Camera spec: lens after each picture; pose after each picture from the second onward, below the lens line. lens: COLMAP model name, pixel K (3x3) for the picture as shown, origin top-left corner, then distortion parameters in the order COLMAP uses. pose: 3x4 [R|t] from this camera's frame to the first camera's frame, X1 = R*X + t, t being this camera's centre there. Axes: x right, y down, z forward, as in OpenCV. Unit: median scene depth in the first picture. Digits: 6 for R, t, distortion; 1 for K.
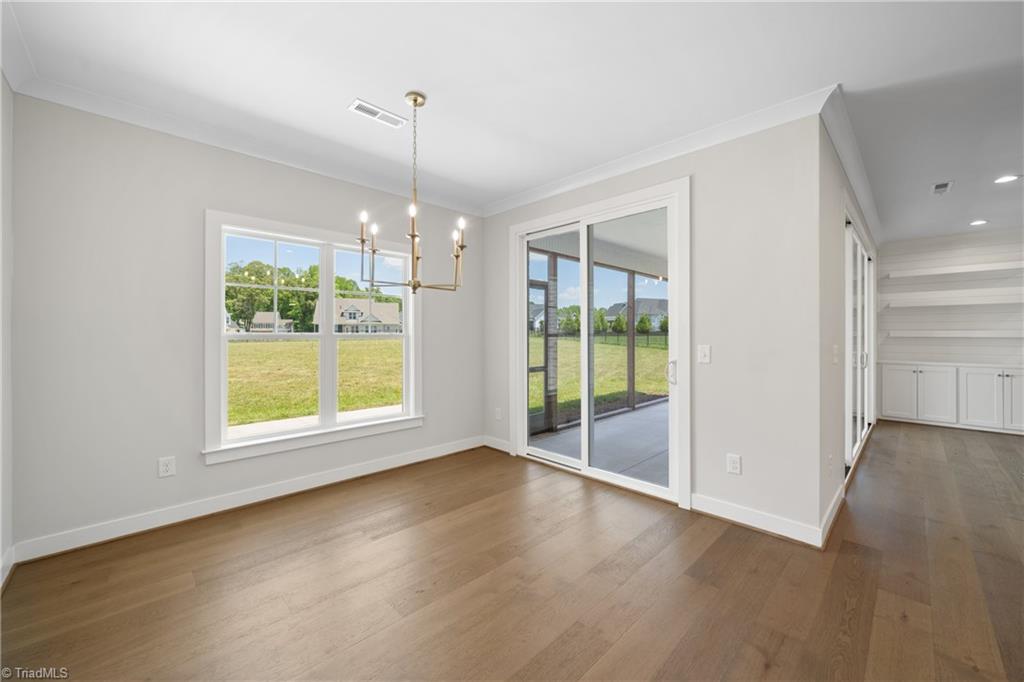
lens RADIAL K [[395.6, 0, 519.8], [0, 395.6, 338.7], [0, 0, 1]] dist [-0.013164, 0.004226]
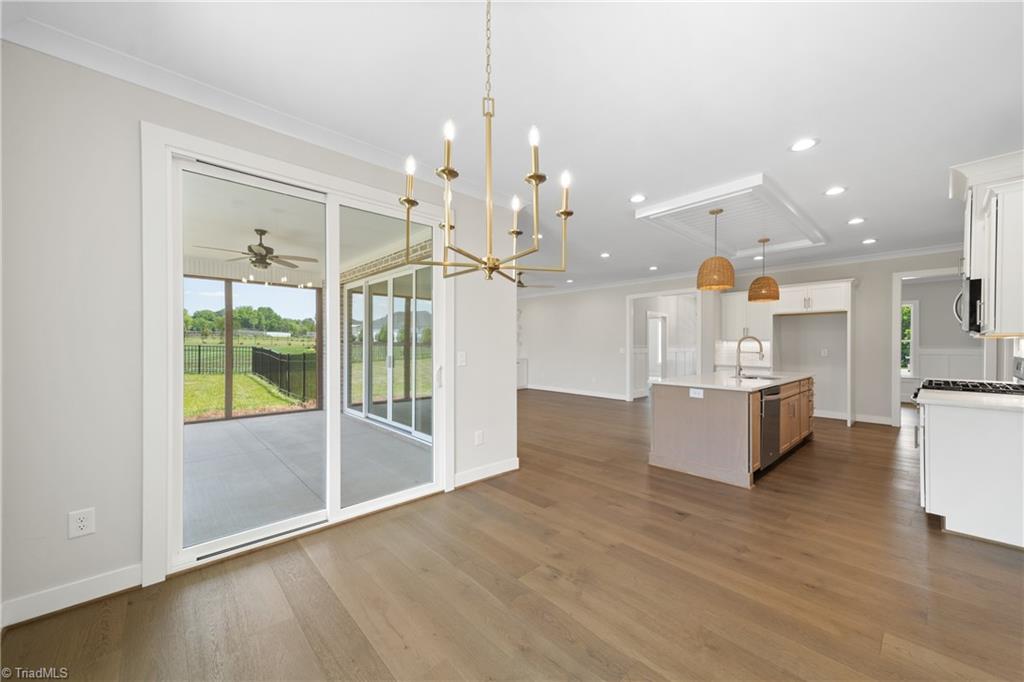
lens RADIAL K [[383.7, 0, 513.9], [0, 383.7, 345.7], [0, 0, 1]] dist [0.015520, -0.000243]
pose [[0.039735, -0.004921, 0.999198, -0.410892], [0.010337, 0.999936, 0.004514, -0.003211], [-0.999157, 0.010149, 0.039784, 0.433379]]
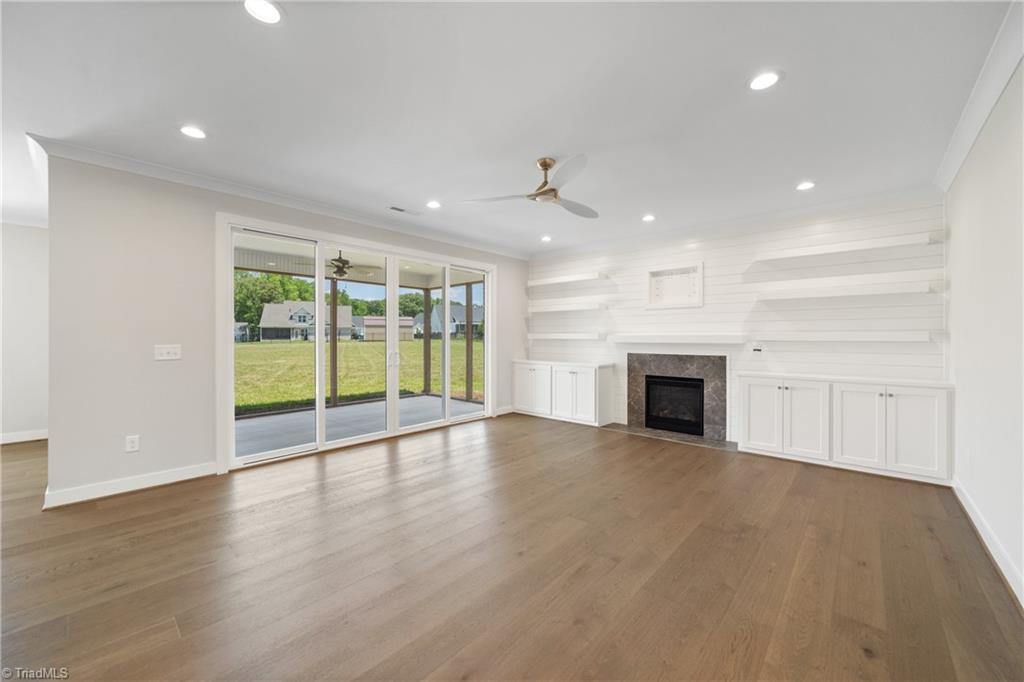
lens RADIAL K [[395.6, 0, 519.8], [0, 395.6, 338.7], [0, 0, 1]] dist [-0.013164, 0.004226]
pose [[0.998326, -0.000499, 0.057839, 0.983916], [0.001002, 0.999962, -0.008673, 0.004951], [-0.057832, 0.008716, 0.998288, -0.147575]]
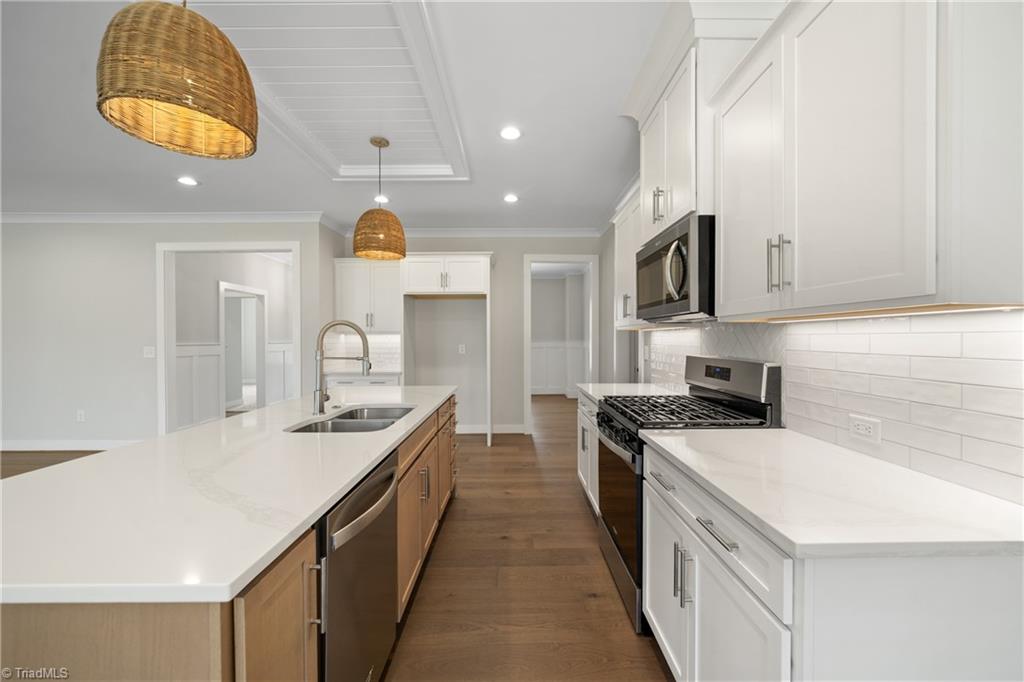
lens RADIAL K [[396.5, 0, 515.5], [0, 396.5, 341.8], [0, 0, 1]] dist [-0.007241, 0.000654]
pose [[-0.714839, -0.005451, 0.699268, 0.115426], [0.010564, 0.999771, 0.018592, -0.000473], [-0.699209, 0.020677, -0.714618, 0.078968]]
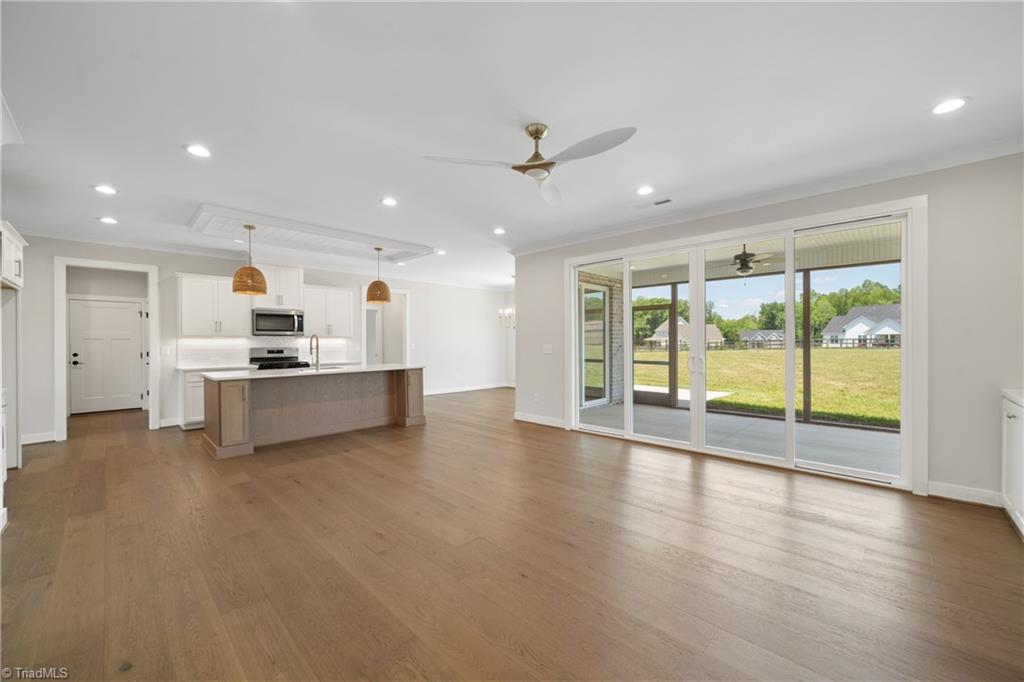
lens RADIAL K [[395.6, 0, 519.8], [0, 395.6, 338.7], [0, 0, 1]] dist [-0.013164, 0.004226]
pose [[0.021636, -0.007602, -0.999737, 1.579591], [-0.007913, 0.999938, -0.007775, 0.000223], [0.999735, 0.008079, 0.021575, 0.435105]]
